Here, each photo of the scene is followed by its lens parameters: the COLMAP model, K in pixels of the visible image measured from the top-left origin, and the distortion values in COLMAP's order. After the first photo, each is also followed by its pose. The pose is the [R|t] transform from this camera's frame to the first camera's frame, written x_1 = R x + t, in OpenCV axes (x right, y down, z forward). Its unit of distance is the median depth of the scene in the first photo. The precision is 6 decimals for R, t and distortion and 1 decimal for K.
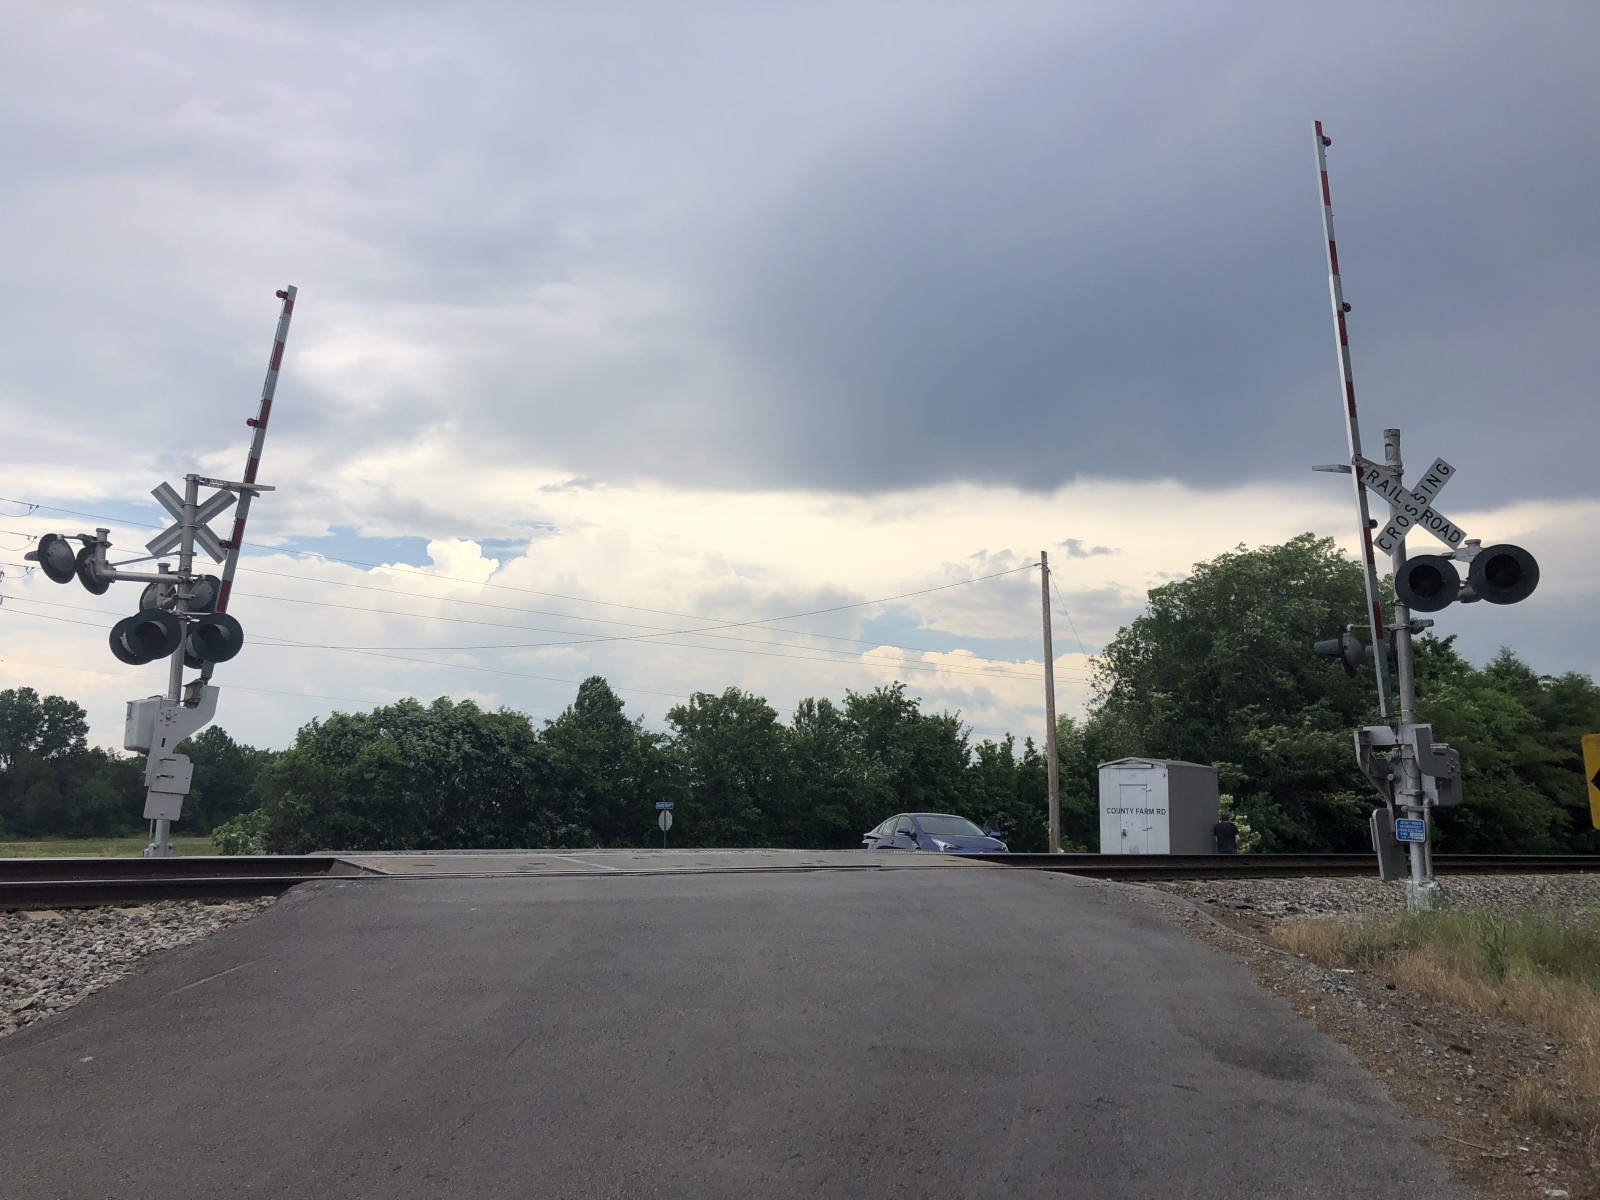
lens RADIAL K [[1305.0, 0, 800.0], [0, 1305.0, 600.0], [0, 0, 1]] dist [0.030687, 0.000537]
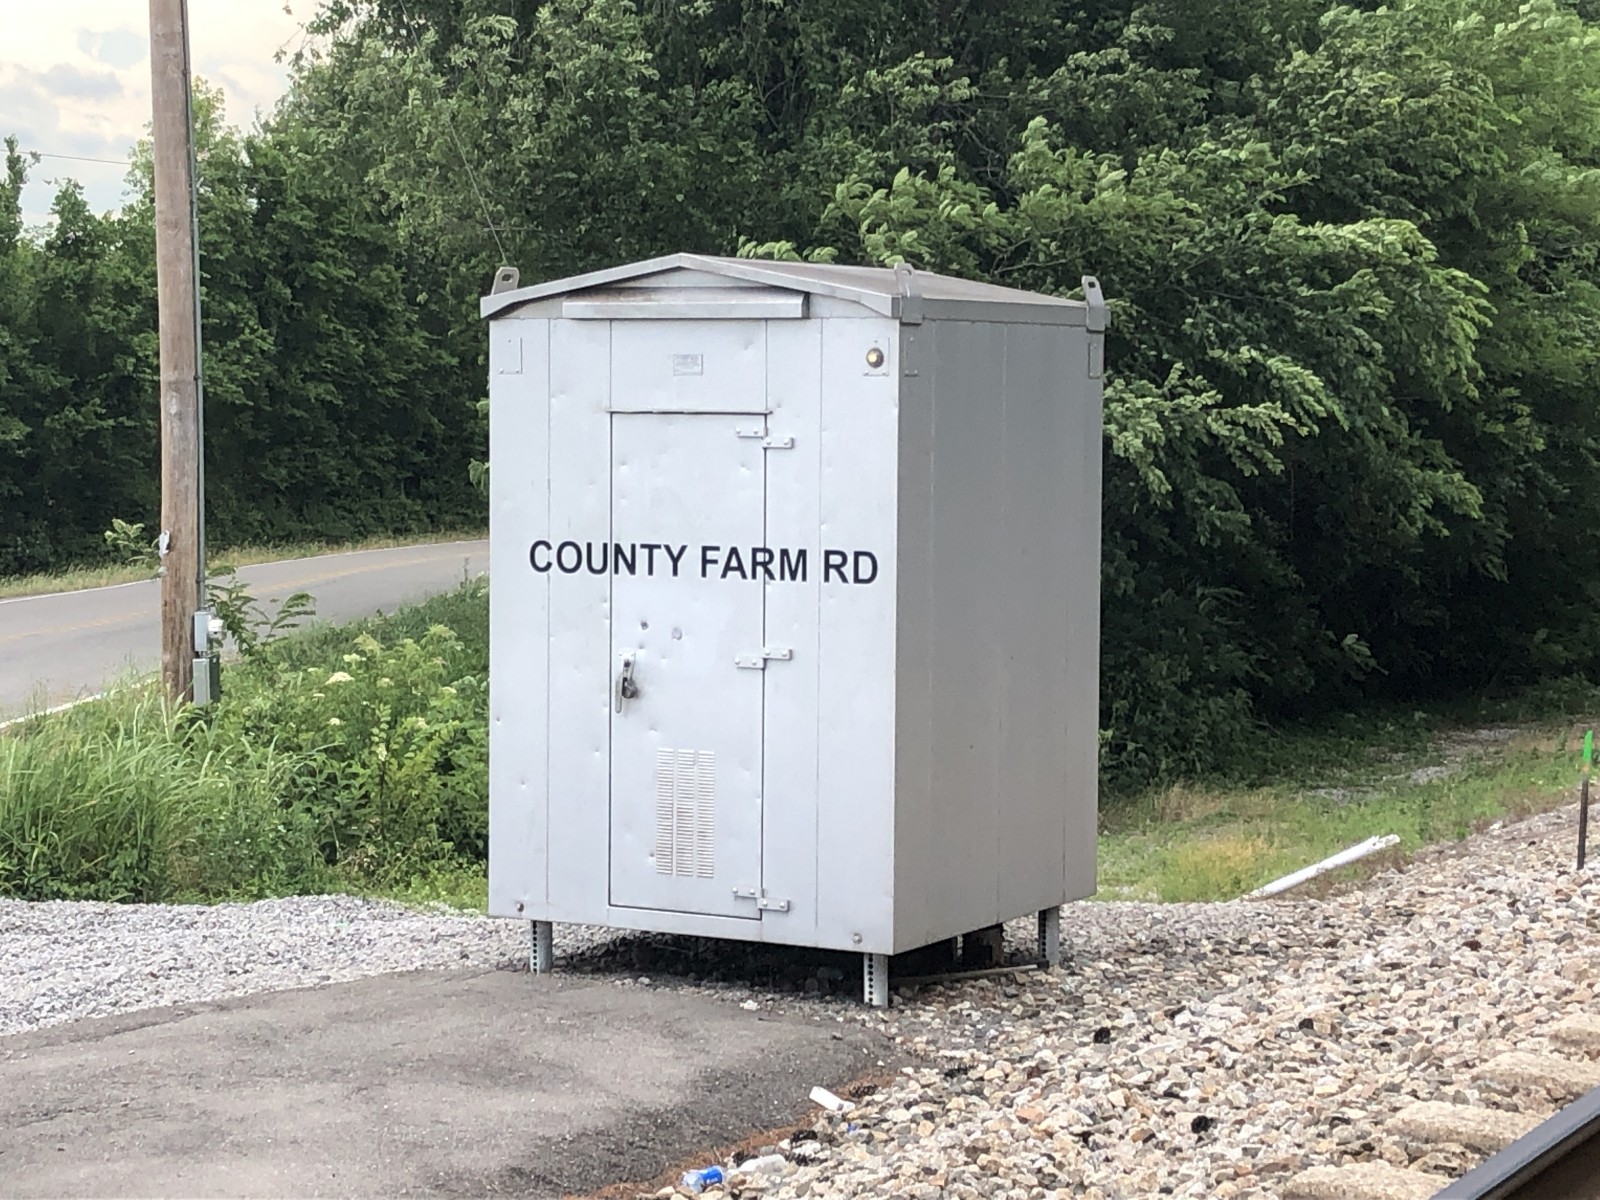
lens RADIAL K [[3376.0, 0, 800.0], [0, 3376.0, 600.0], [0, 0, 1]] dist [0.334175, -2.443591]
pose [[0.927945, -0.044249, 0.370081, 0.100363], [-0.041808, 0.974304, 0.221324, 0.065010], [-0.370364, -0.220848, 0.902251, 0.580028]]
